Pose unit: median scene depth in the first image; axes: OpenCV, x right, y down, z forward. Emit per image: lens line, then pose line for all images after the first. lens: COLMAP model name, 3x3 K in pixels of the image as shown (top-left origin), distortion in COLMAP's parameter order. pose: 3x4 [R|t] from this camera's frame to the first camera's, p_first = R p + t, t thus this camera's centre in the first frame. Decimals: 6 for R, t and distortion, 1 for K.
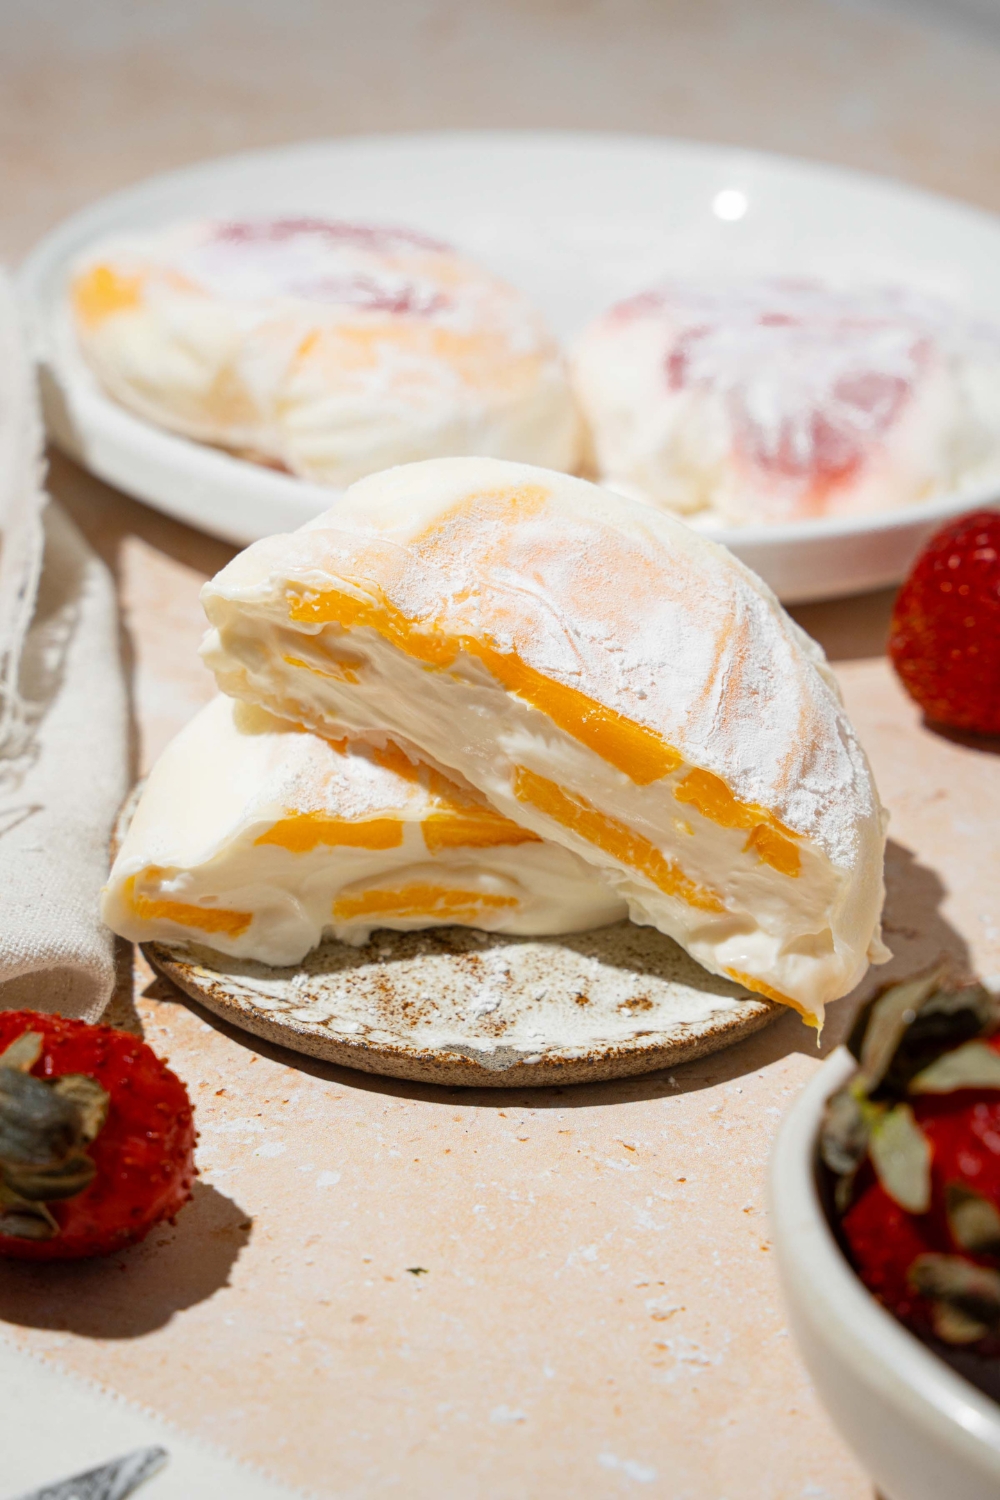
lens RADIAL K [[2815.5, 0, 449.9], [0, 2815.5, 736.4], [0, 0, 1]] dist [-0.029211, 0.000000]
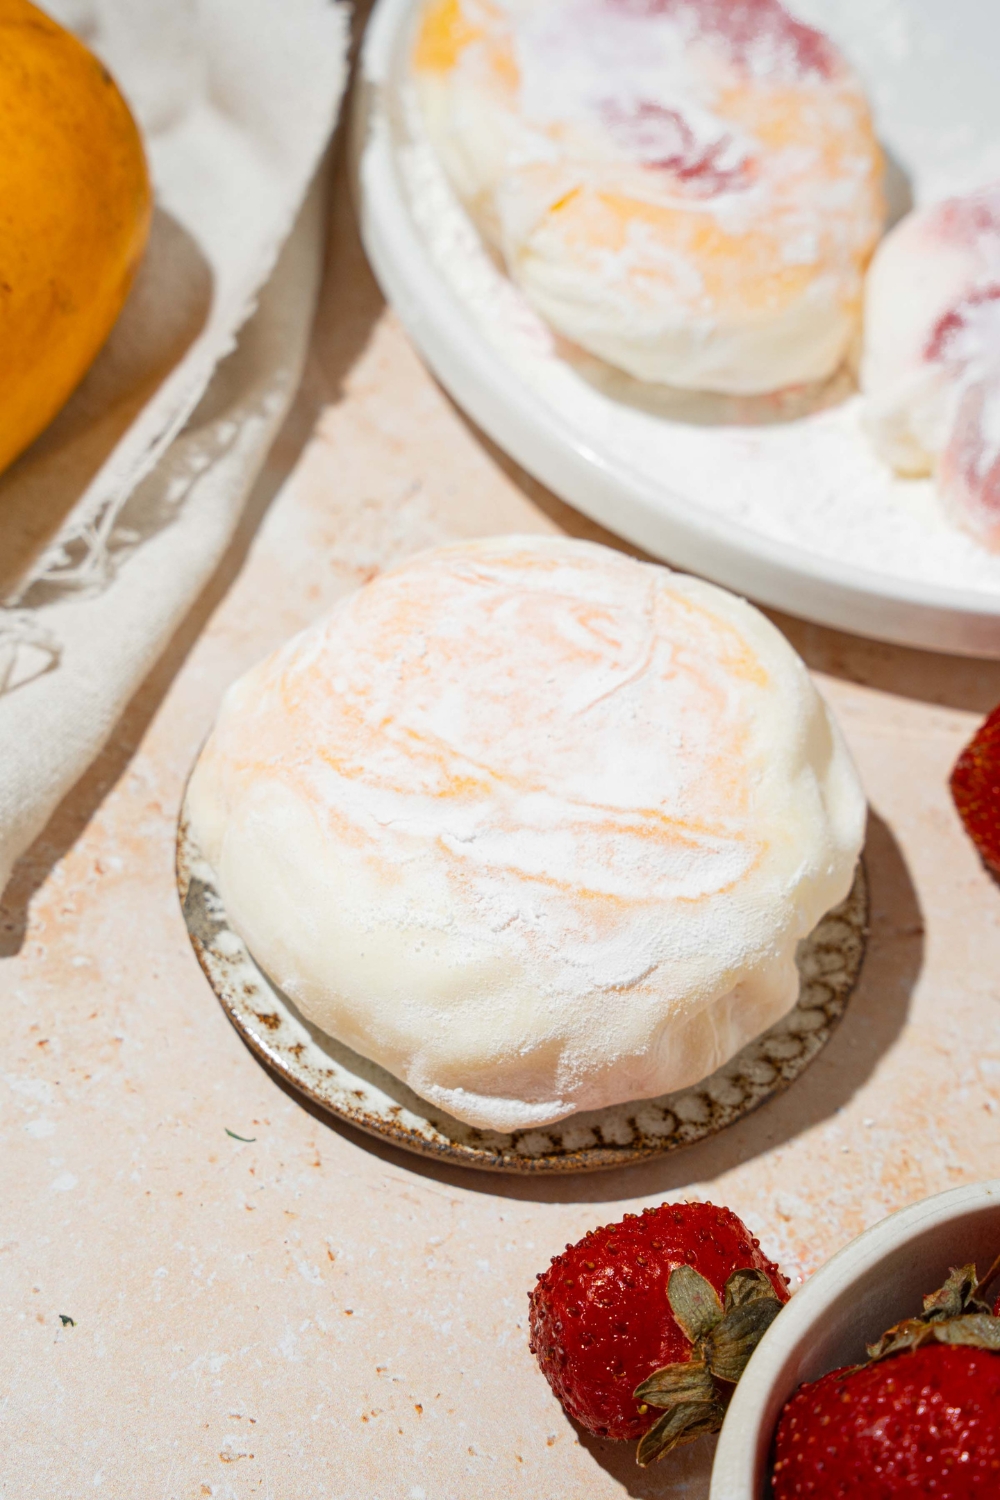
lens RADIAL K [[2815.5, 0, 527.3], [0, 2815.5, 738.2], [0, 0, 1]] dist [-0.029211, 0.000000]
pose [[0.901807, 0.383025, -0.200089, 0.263929], [-0.283705, 0.874023, 0.394455, -0.465283], [0.325969, -0.298957, 0.896866, 0.096606]]
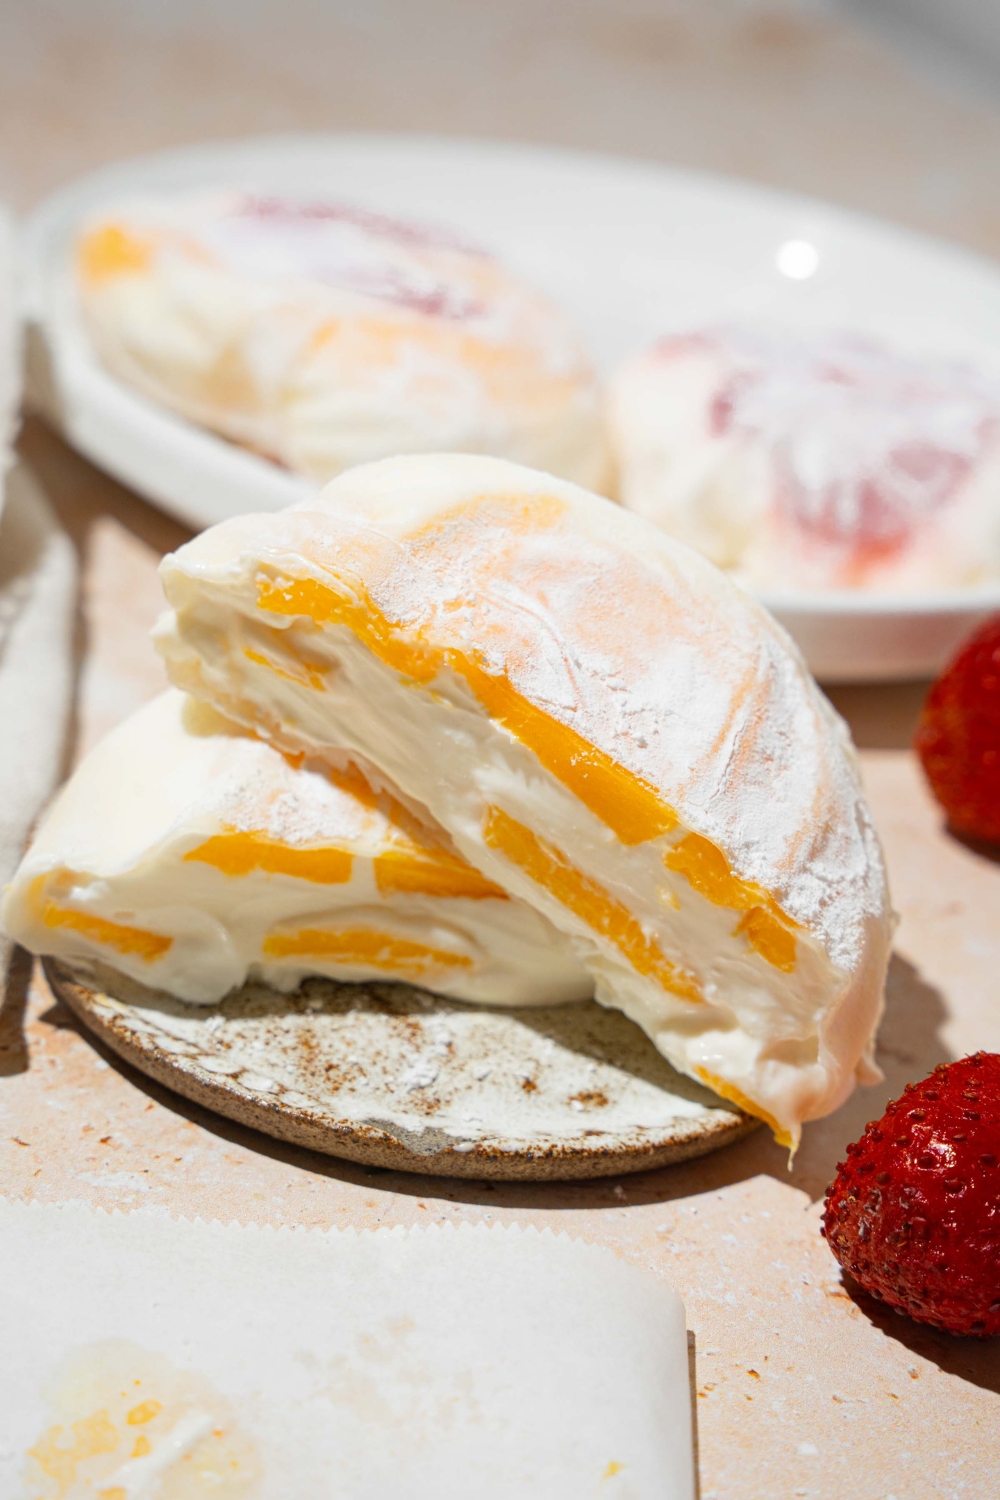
lens RADIAL K [[2815.5, 0, 513.3], [0, 2815.5, 734.6], [0, 0, 1]] dist [-0.029211, 0.000000]
pose [[0.991568, 0.127531, 0.023003, 0.007694], [-0.126871, 0.991519, -0.028182, 0.010127], [-0.026402, 0.025026, 0.999338, 0.119223]]
